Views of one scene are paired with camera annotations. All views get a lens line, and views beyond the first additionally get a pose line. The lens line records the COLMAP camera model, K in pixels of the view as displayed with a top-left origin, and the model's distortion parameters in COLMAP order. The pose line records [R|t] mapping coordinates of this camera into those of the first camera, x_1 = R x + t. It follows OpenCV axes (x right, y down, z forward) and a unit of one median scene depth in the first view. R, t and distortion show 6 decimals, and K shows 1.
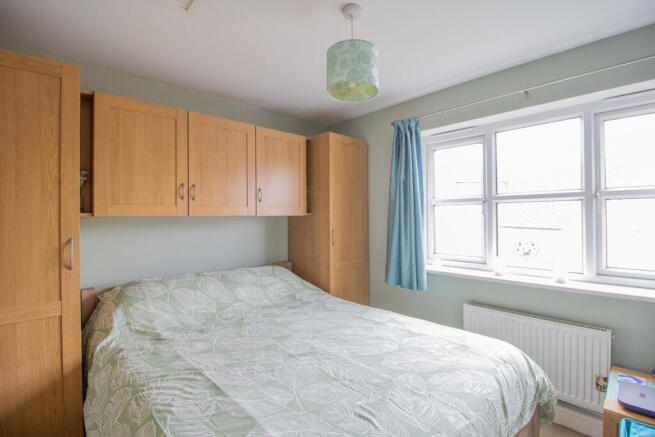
lens RADIAL K [[305.6, 0, 333.0], [0, 305.6, 216.4], [0, 0, 1]] dist [-0.003607, -0.000802]
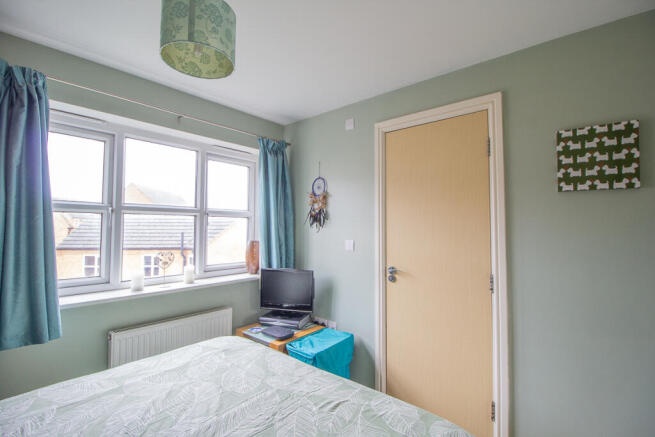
lens RADIAL K [[305.6, 0, 333.0], [0, 305.6, 216.4], [0, 0, 1]] dist [-0.003607, -0.000802]
pose [[-0.106402, 0.042337, 0.993421, -0.589205], [-0.008337, 0.999020, -0.043469, -0.000220], [-0.994288, -0.012907, -0.105945, 0.633687]]
